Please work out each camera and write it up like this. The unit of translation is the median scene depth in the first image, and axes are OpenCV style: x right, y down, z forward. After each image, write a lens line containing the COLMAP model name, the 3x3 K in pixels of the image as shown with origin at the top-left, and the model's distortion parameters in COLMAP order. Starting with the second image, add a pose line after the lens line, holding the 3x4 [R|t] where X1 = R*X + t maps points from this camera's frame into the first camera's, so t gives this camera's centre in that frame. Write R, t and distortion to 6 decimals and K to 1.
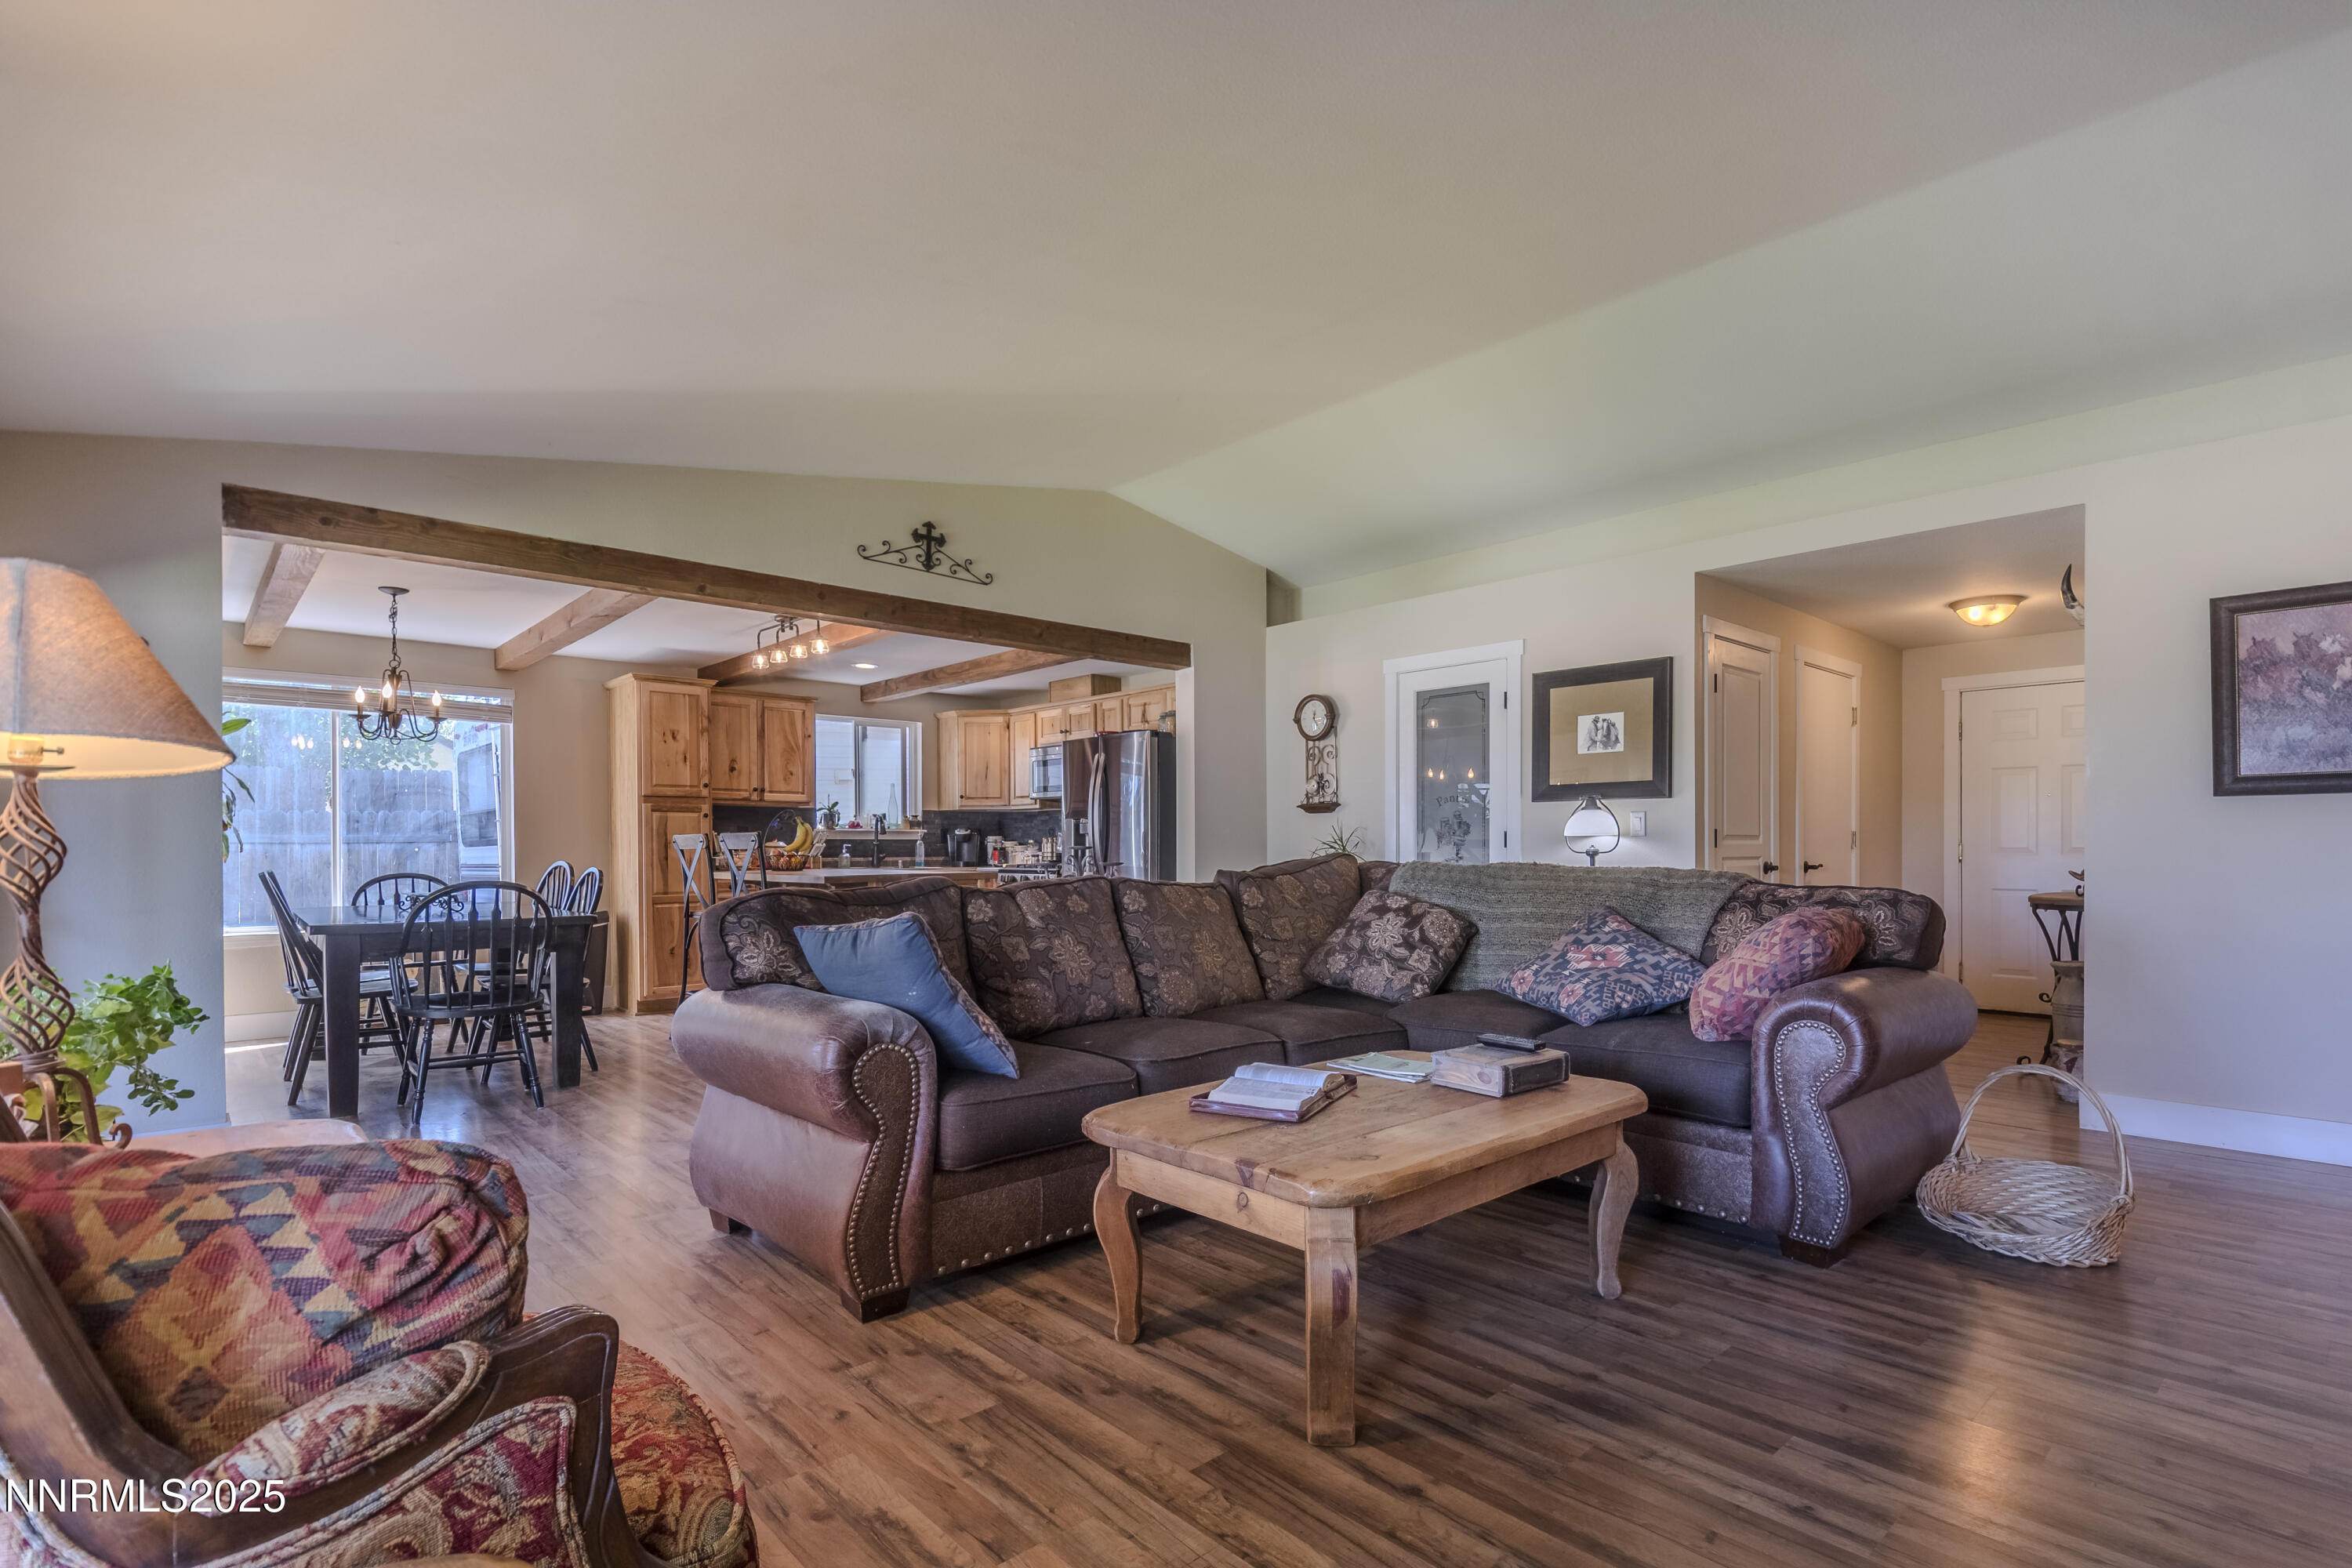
lens RADIAL K [[1128.9, 0, 1200.0], [0, 1128.9, 853.1], [0, 0, 1]] dist [0.001690, -0.000050]
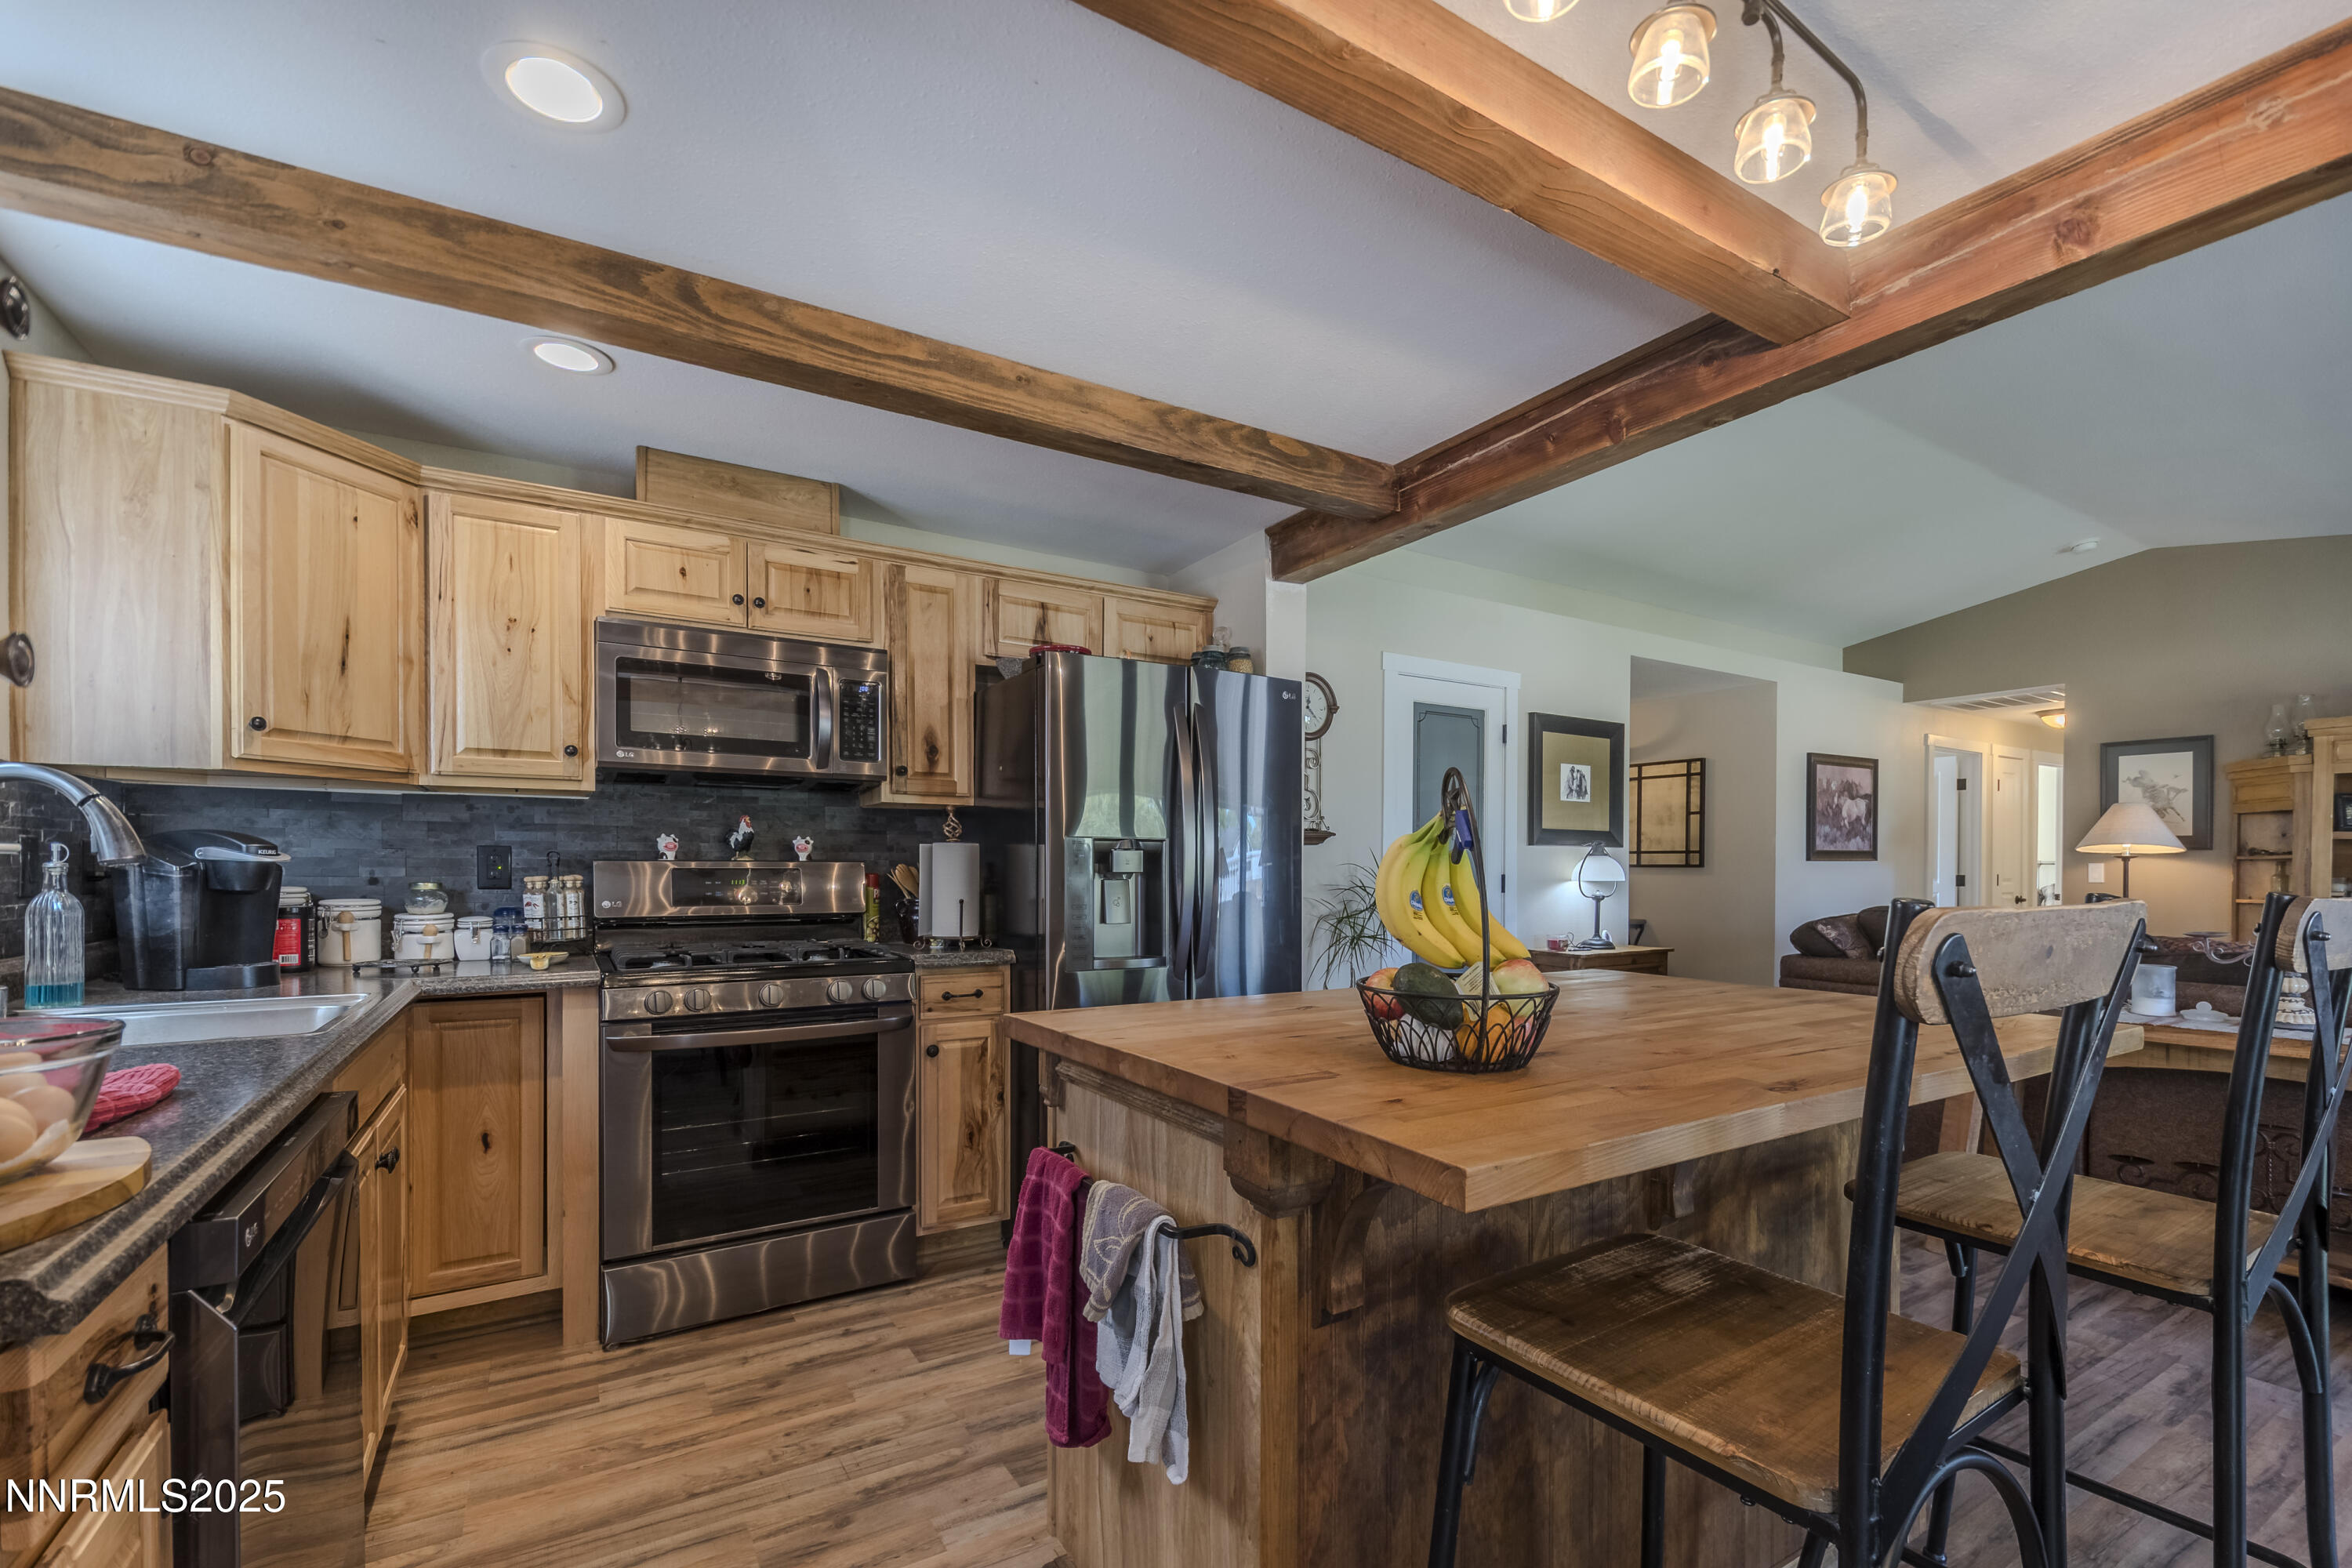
lens RADIAL K [[1020.2, 0, 1187.5], [0, 1020.2, 885.0], [0, 0, 1]] dist [0.016878, -0.017021]
pose [[0.189863, -0.011295, 0.981746, -0.495874], [0.001475, 0.999936, 0.011219, -0.016906], [-0.981809, -0.000682, 0.189868, 0.895566]]
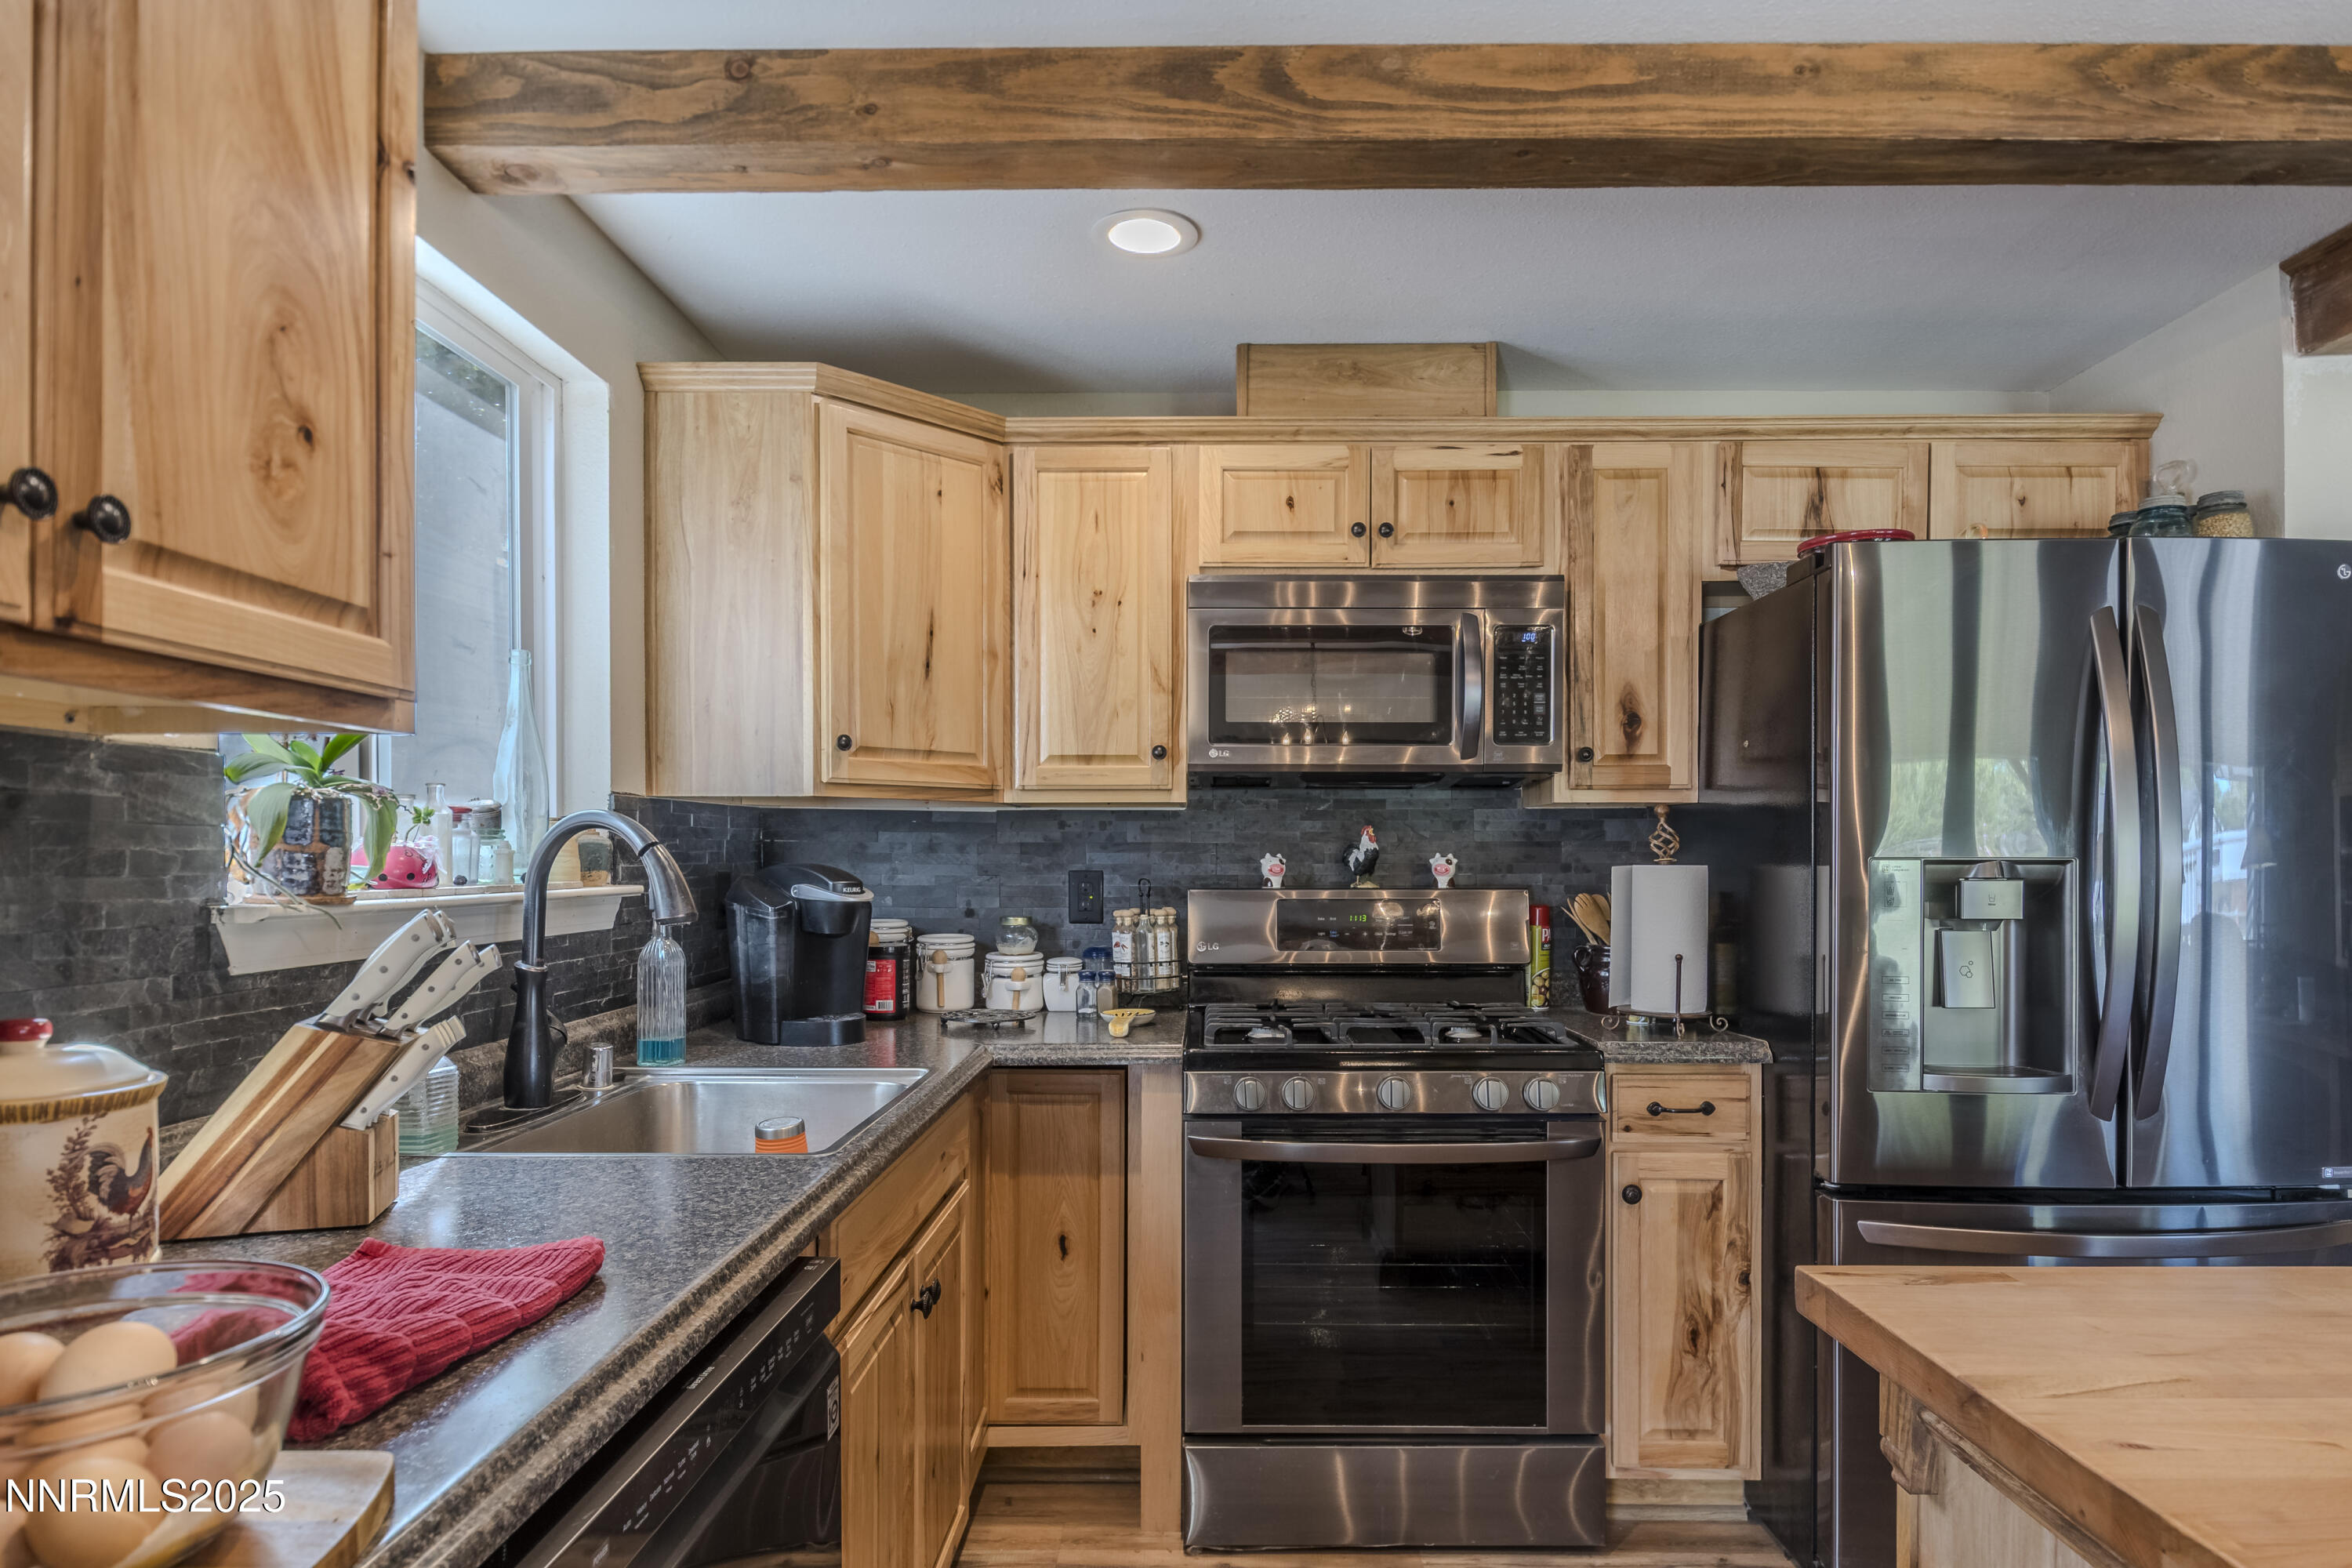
lens RADIAL K [[1287.3, 0, 1202.4], [0, 1287.3, 870.5], [0, 0, 1]] dist [0.022940, -0.024538]
pose [[0.679944, -0.005561, 0.733243, -0.433099], [0.001519, 0.999980, 0.006175, -0.030345], [-0.733262, -0.003085, 0.679939, 0.928445]]
